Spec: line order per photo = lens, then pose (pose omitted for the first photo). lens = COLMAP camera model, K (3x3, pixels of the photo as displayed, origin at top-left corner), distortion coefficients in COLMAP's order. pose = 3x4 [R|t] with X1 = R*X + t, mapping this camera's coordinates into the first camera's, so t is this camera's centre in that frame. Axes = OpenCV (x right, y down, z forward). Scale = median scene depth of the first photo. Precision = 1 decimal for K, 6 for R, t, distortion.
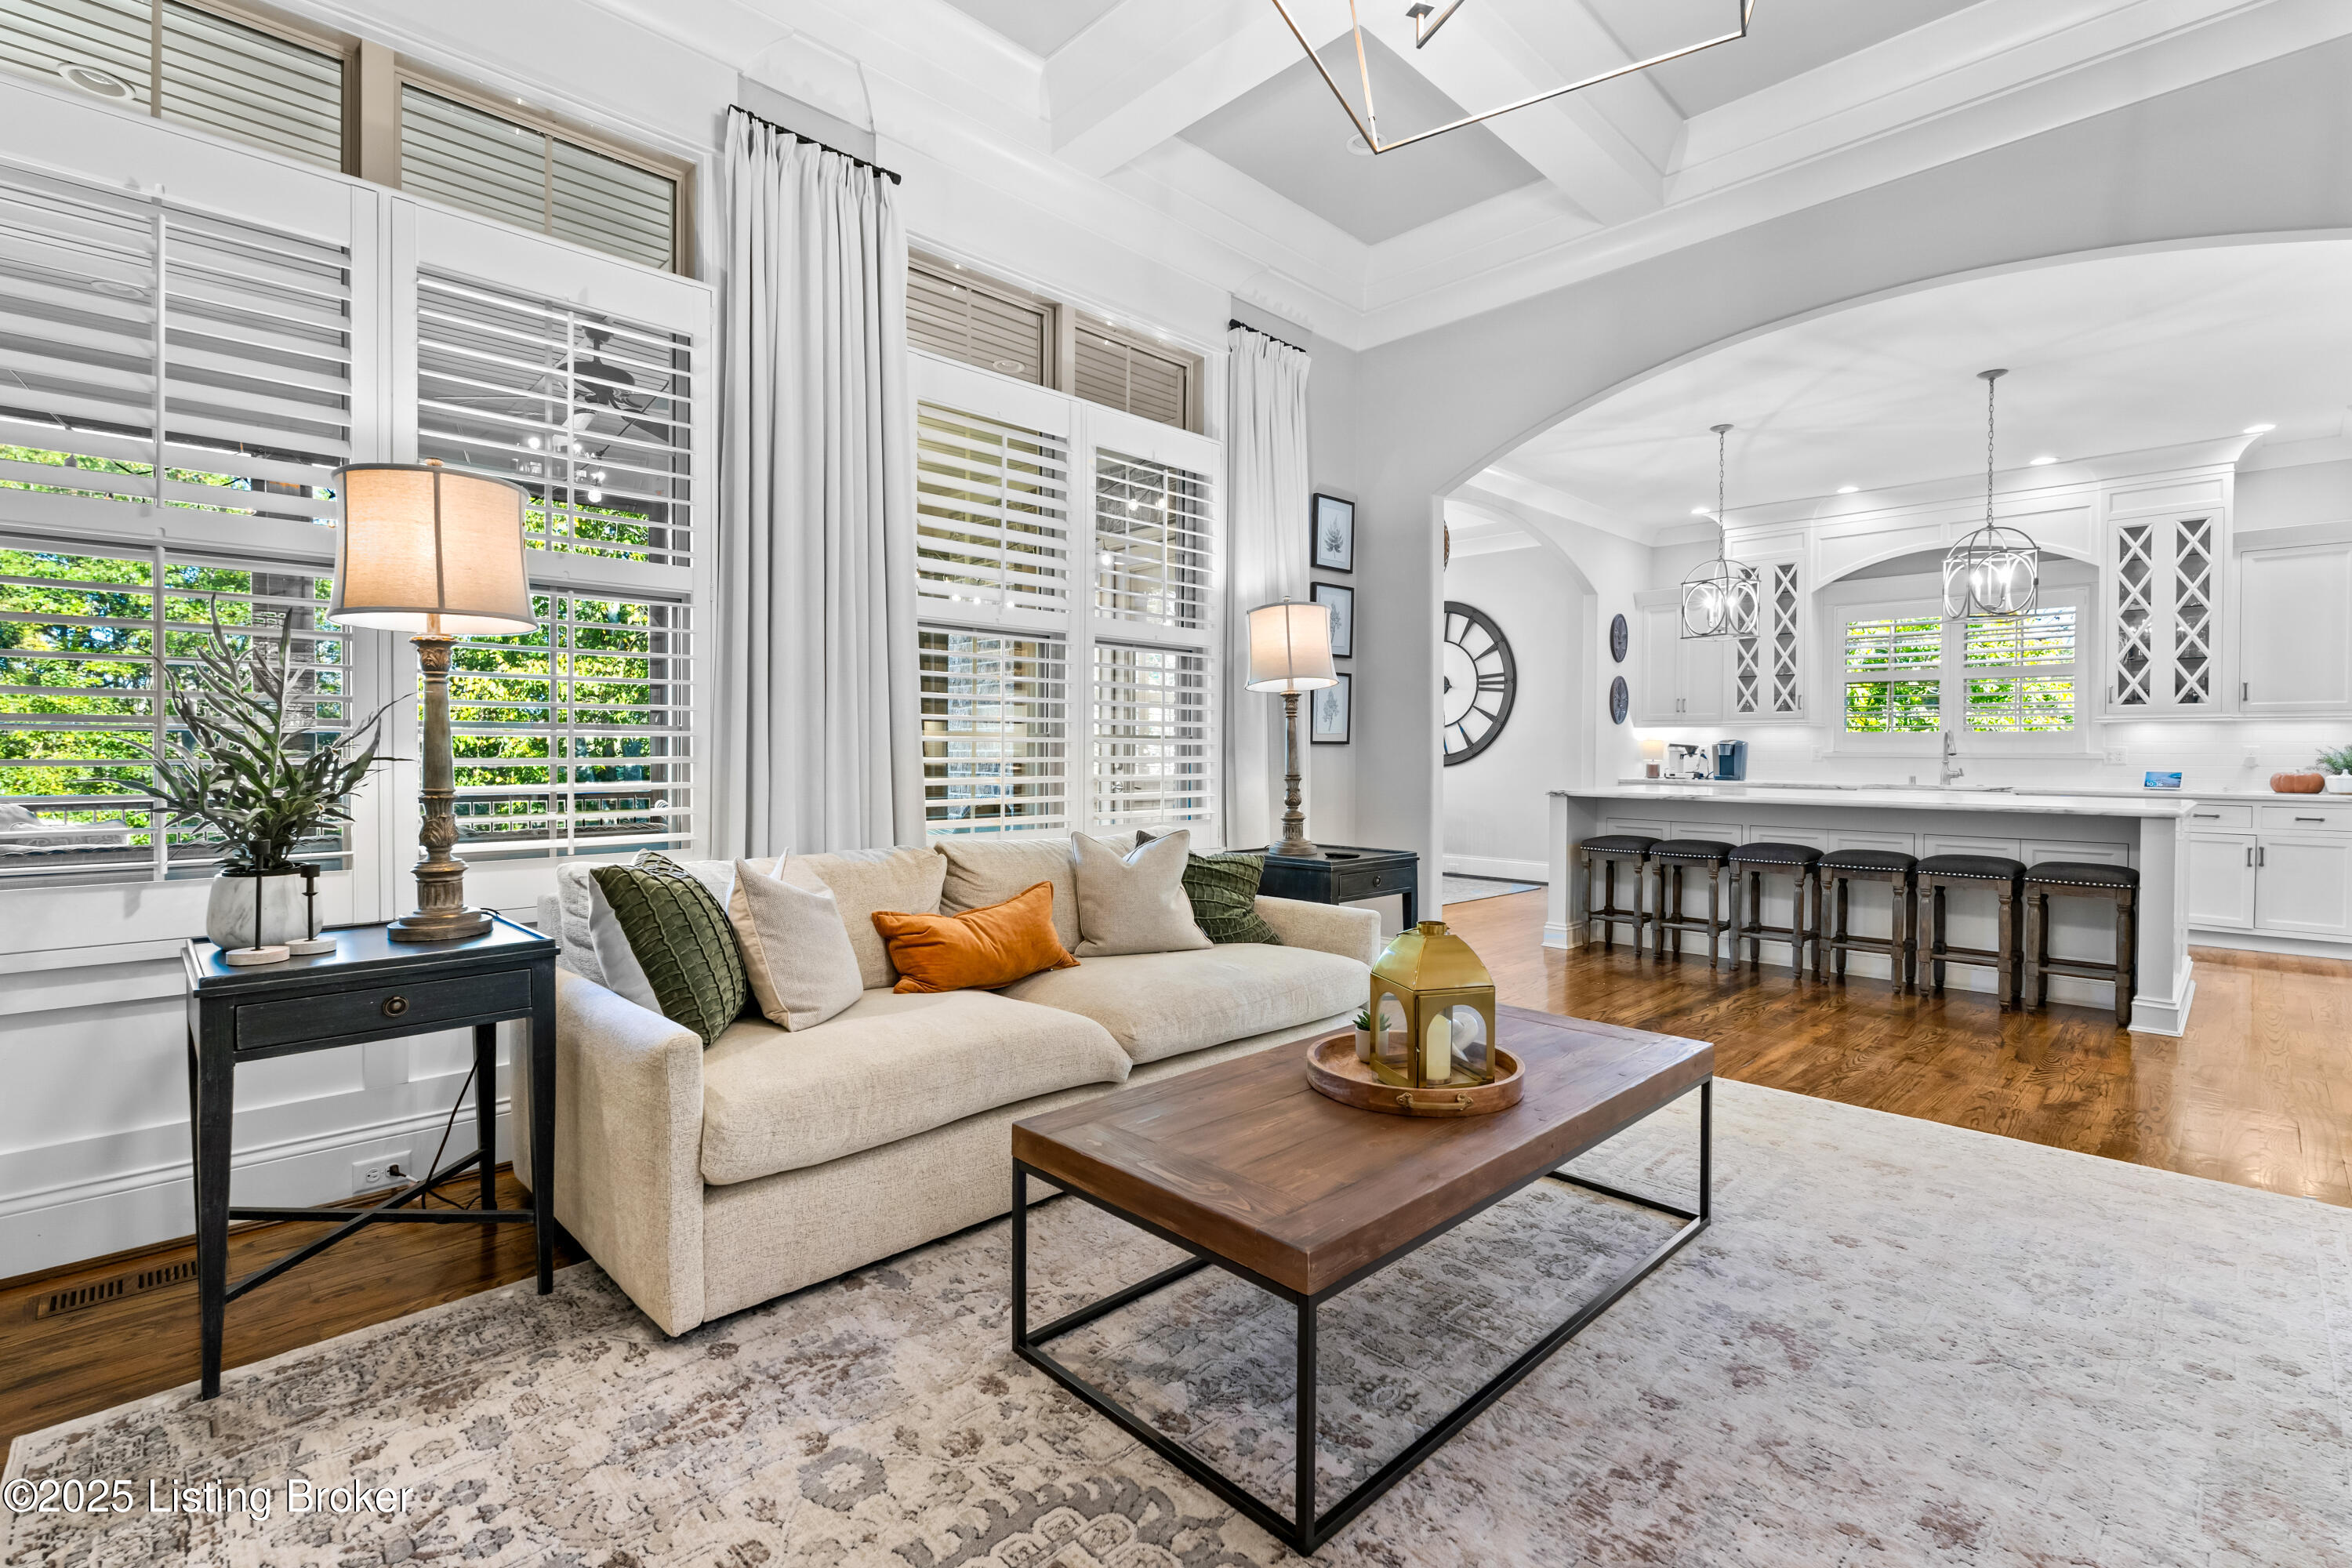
lens RADIAL K [[1056.3, 0, 1185.6], [0, 1056.3, 759.2], [0, 0, 1]] dist [-0.002963, -0.000033]
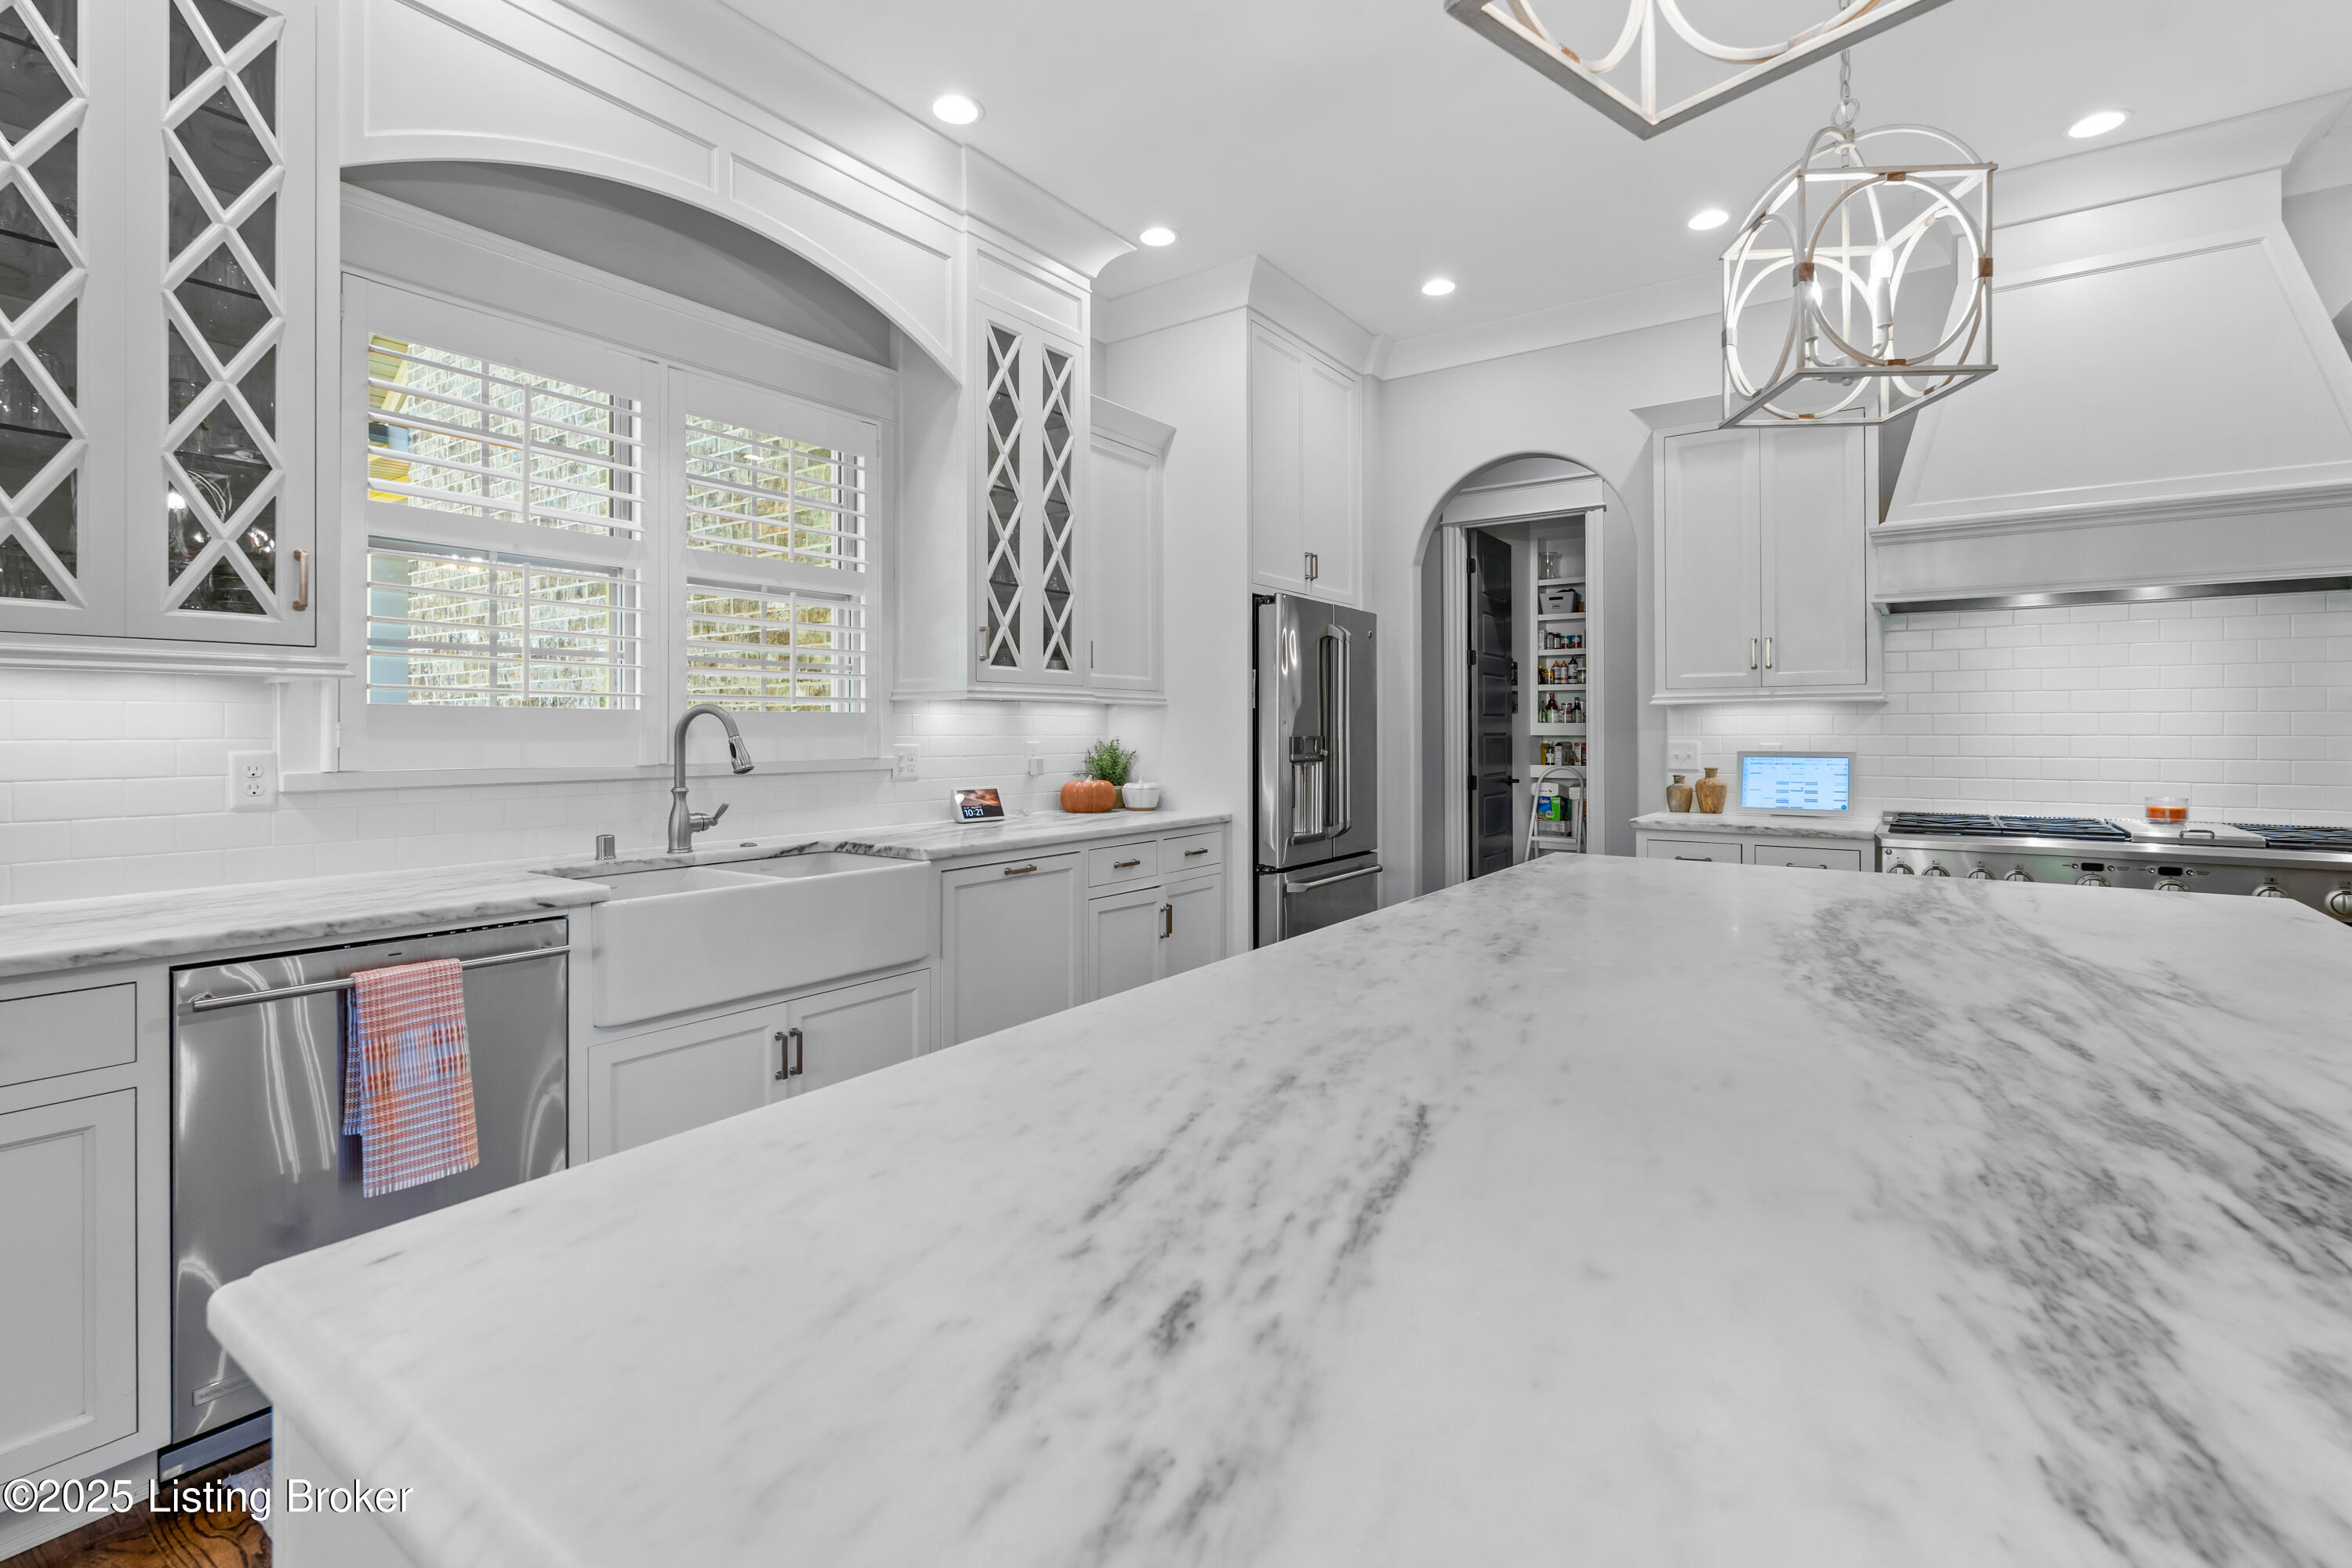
lens RADIAL K [[1072.9, 0, 1177.0], [0, 1072.9, 725.9], [0, 0, 1]] dist [0.000134, 0.000038]
pose [[-0.172010, -0.000715, 0.985095, 0.315649], [0.008851, 0.999958, 0.002272, -0.019769], [-0.985055, 0.009110, -0.171996, 0.894450]]
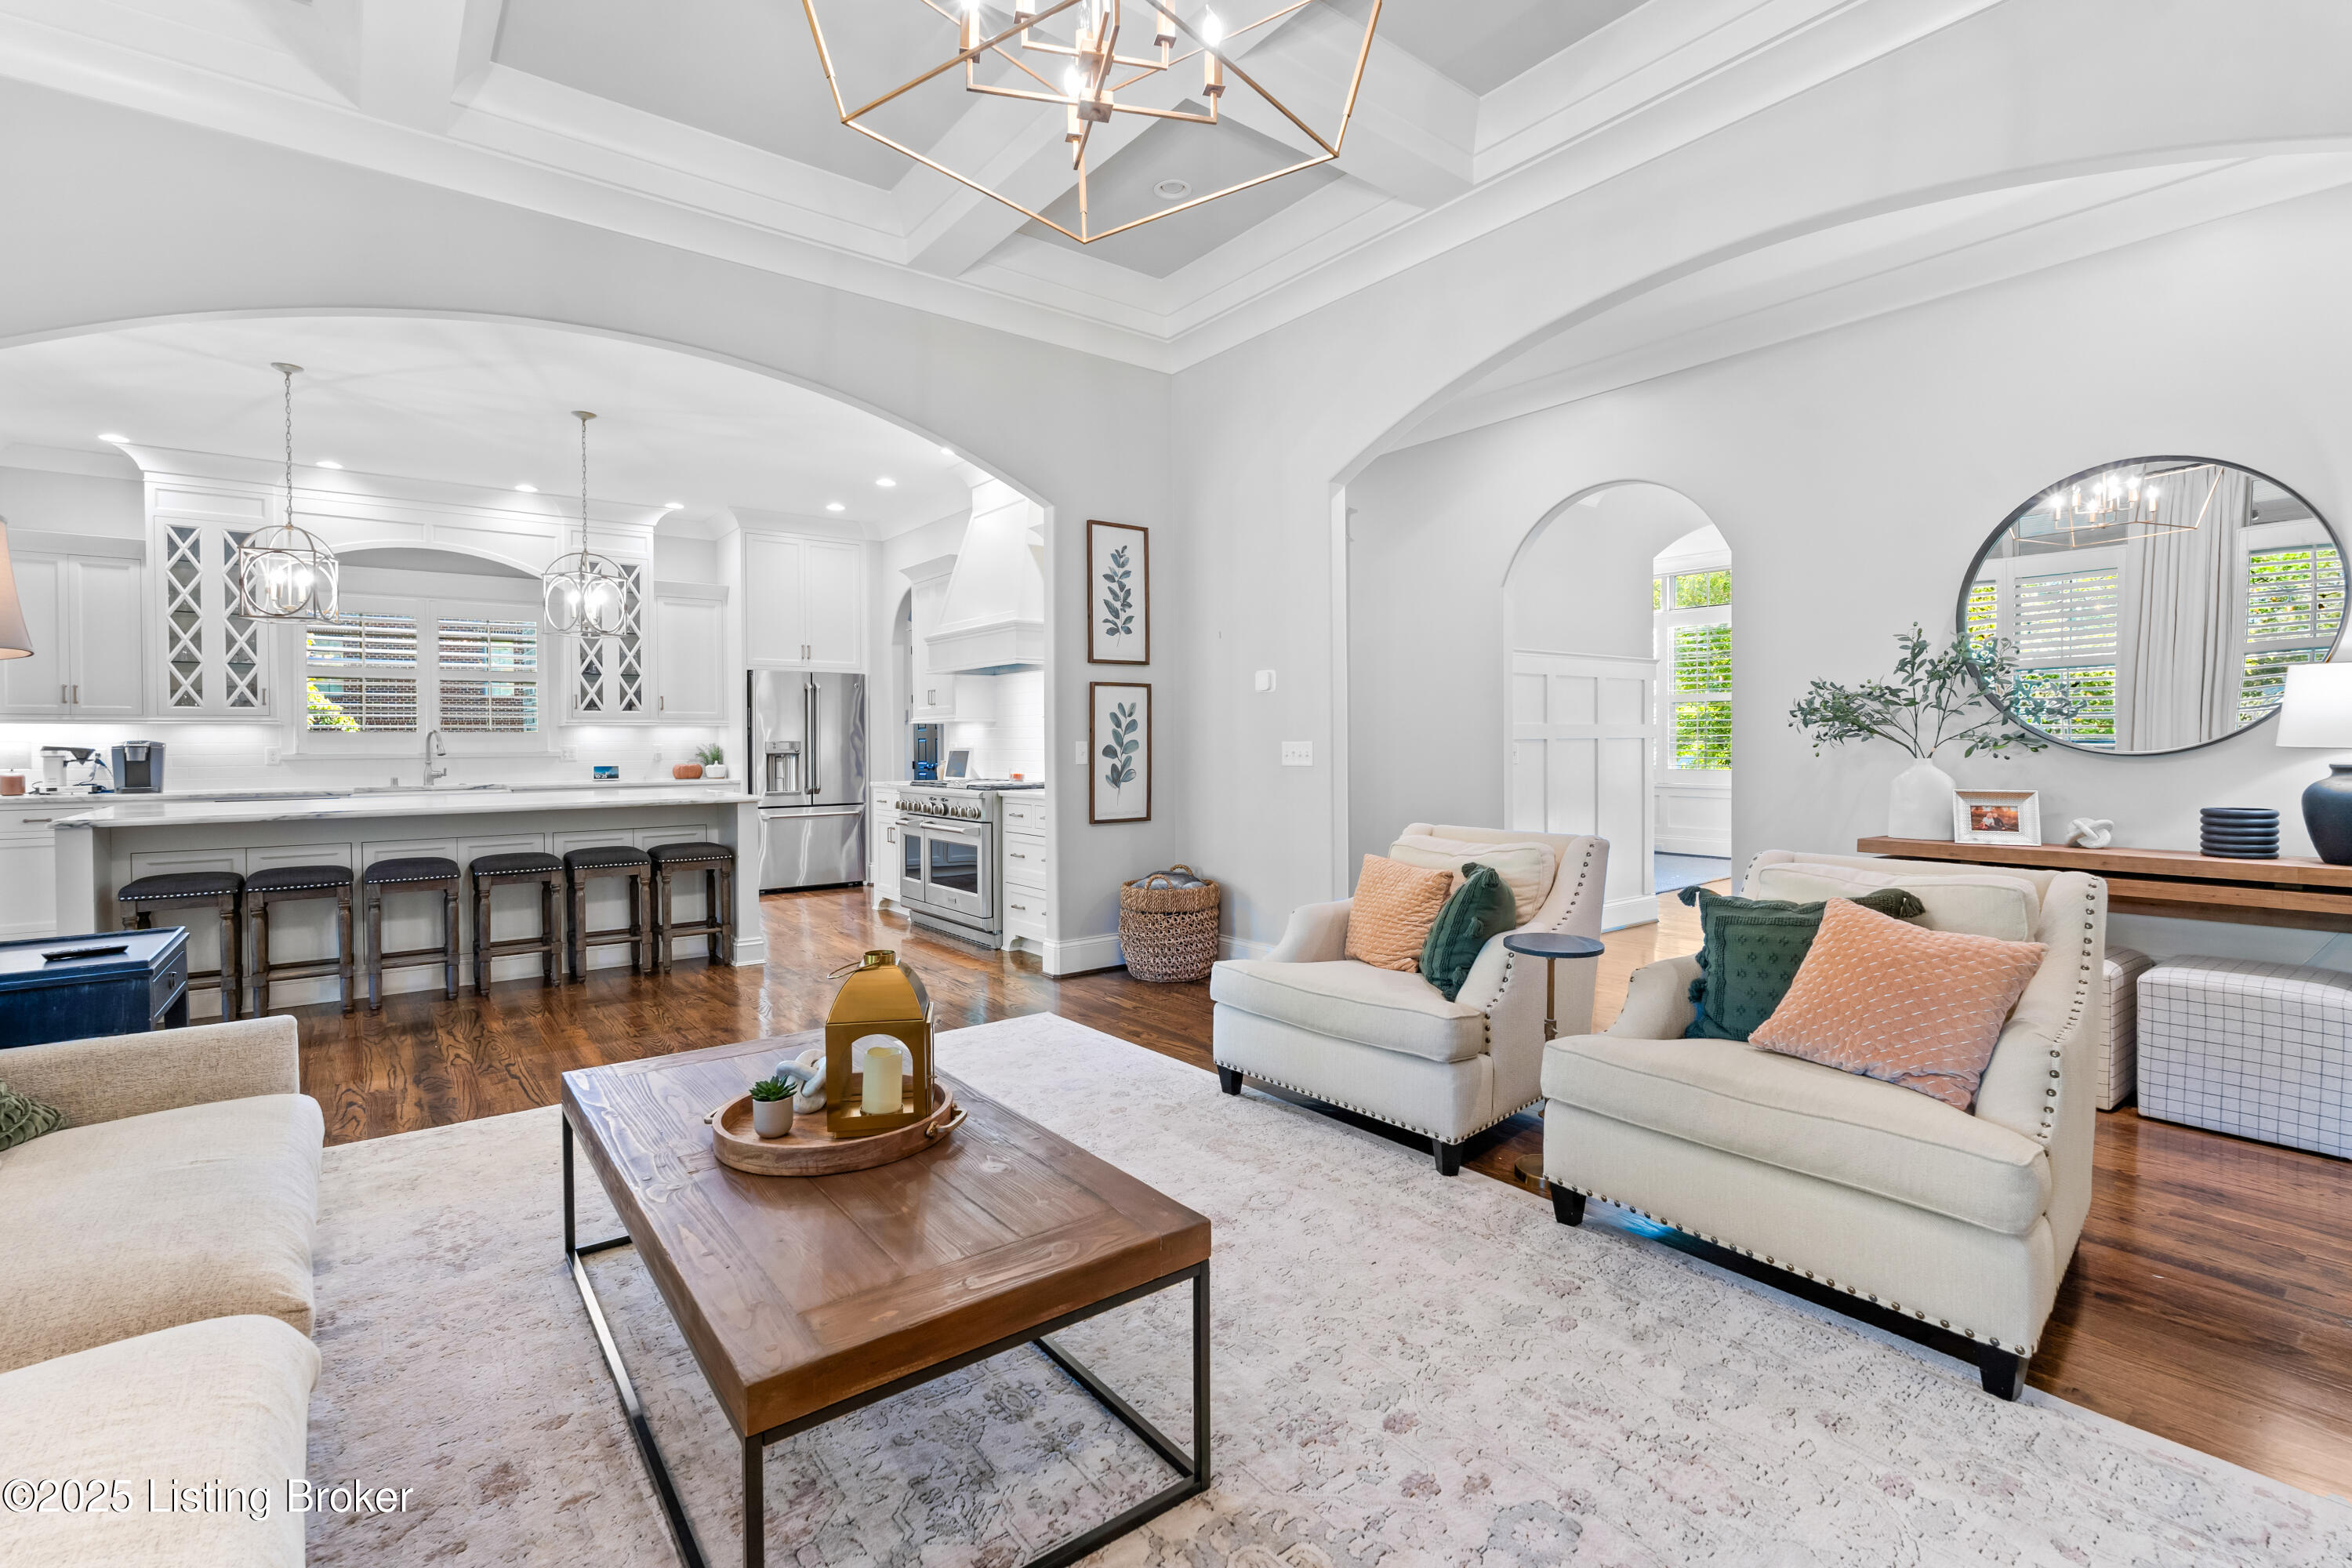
lens RADIAL K [[1065.4, 0, 1178.5], [0, 1065.4, 749.9], [0, 0, 1]] dist [-0.002421, -0.000682]
pose [[0.122099, -0.015237, 0.992401, -0.195675], [0.016388, 0.999777, 0.013334, -0.011040], [-0.992383, 0.014635, 0.122321, 0.169479]]
